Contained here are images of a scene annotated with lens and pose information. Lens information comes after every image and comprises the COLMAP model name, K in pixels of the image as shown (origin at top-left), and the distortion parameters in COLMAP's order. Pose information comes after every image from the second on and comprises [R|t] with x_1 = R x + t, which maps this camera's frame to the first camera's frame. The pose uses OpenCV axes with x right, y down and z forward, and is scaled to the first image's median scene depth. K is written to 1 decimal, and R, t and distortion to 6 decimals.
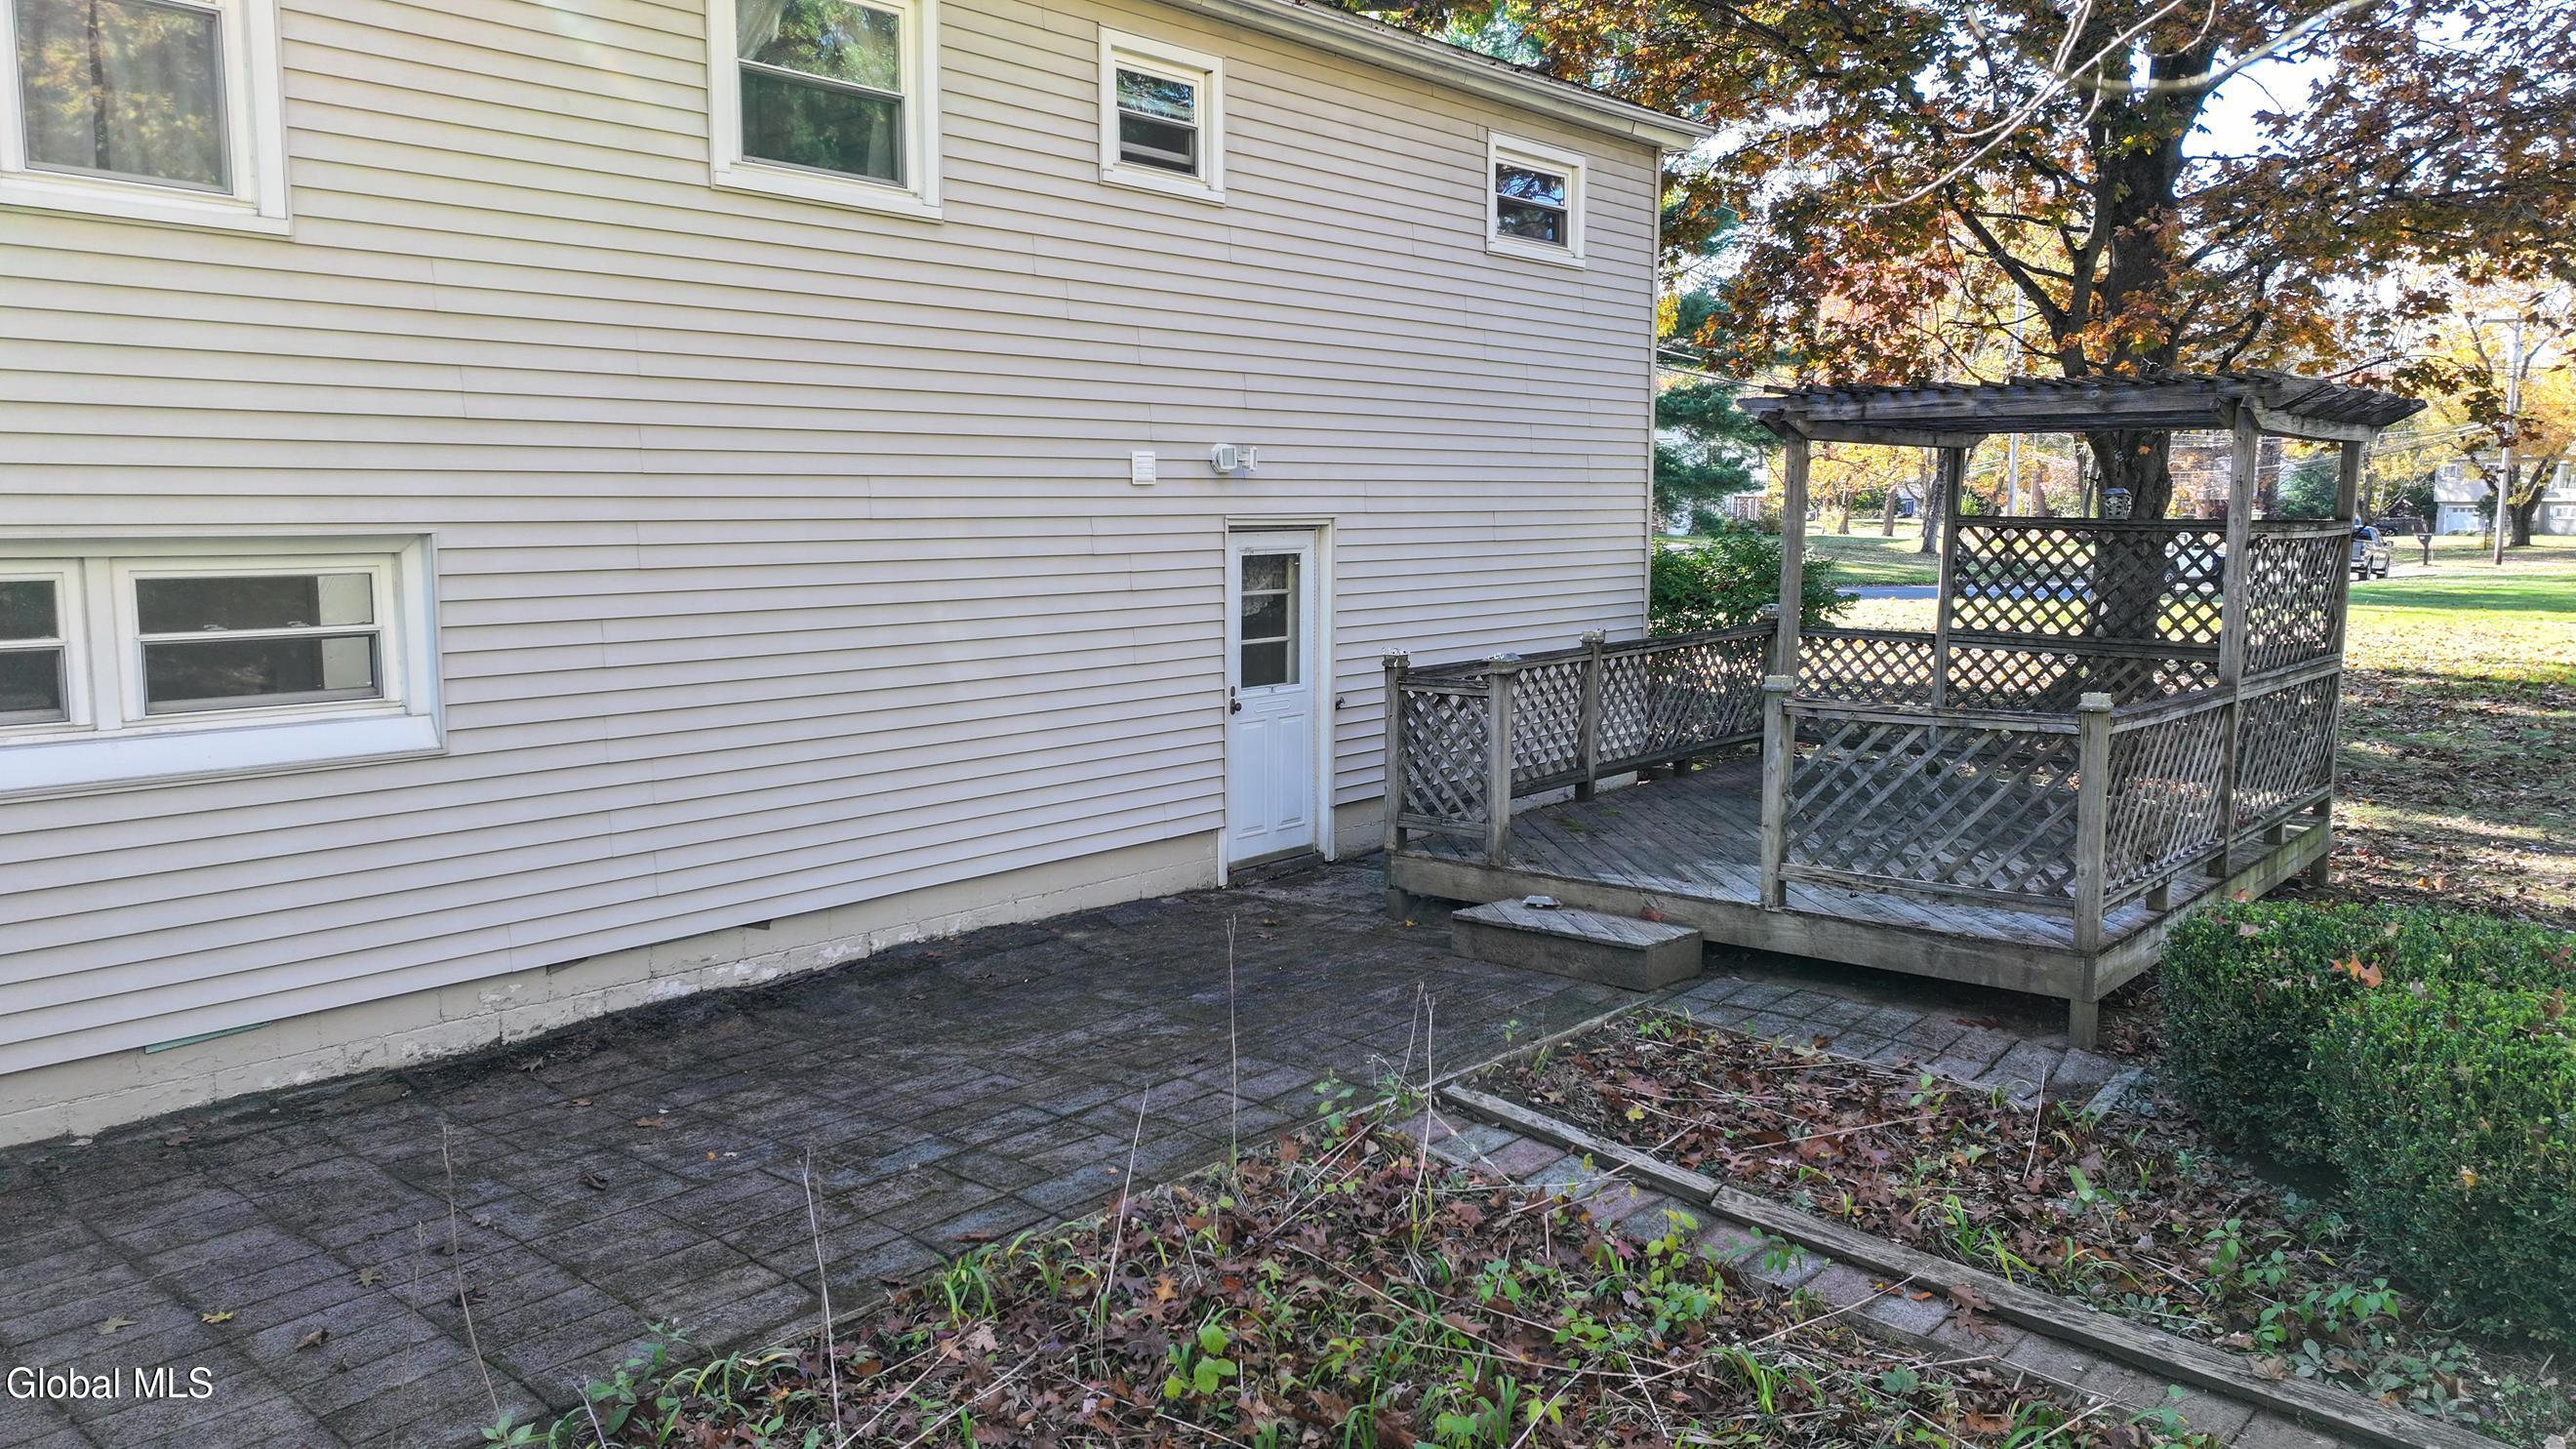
lens RADIAL K [[1802.8, 0, 1296.8], [0, 1802.8, 726.7], [0, 0, 1]] dist [0.001033, 0.000477]
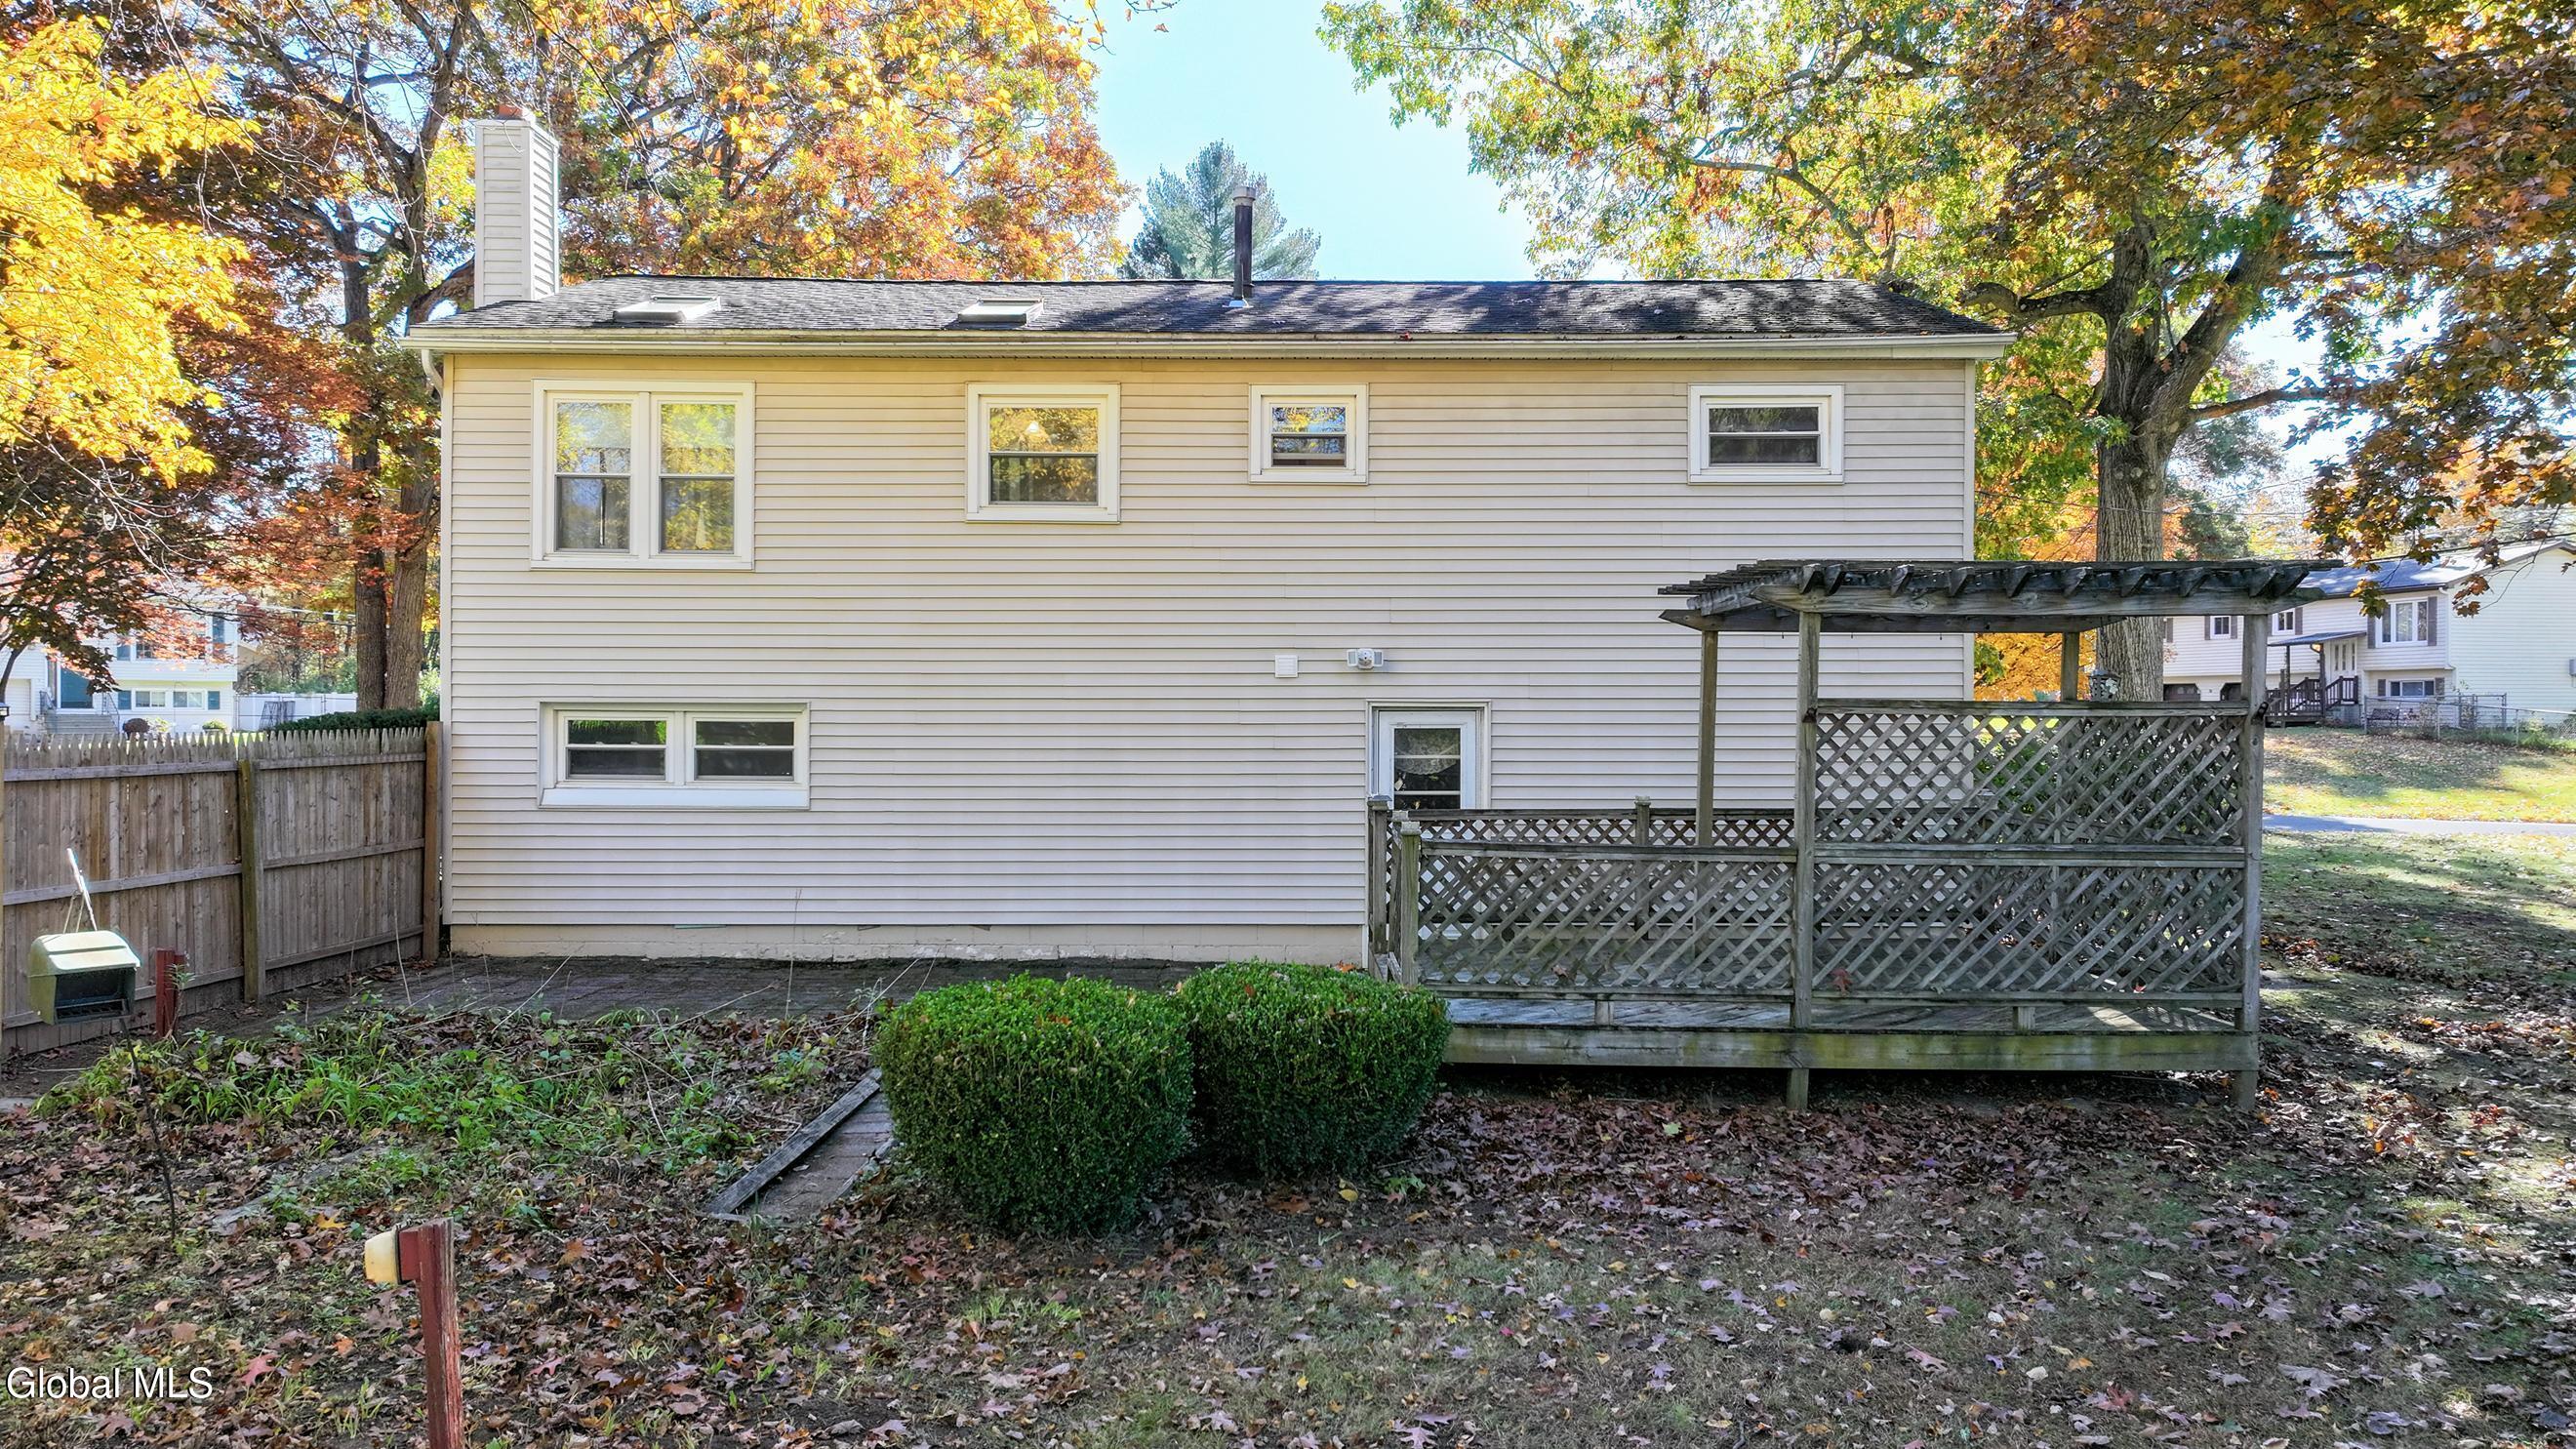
lens RADIAL K [[1802.8, 0, 1296.8], [0, 1802.8, 726.7], [0, 0, 1]] dist [0.001033, 0.000477]
pose [[0.651141, 0.011794, -0.758865, 1.007010], [-0.096965, 0.992978, -0.067769, 0.004544], [0.752737, 0.117710, 0.647713, 0.053900]]
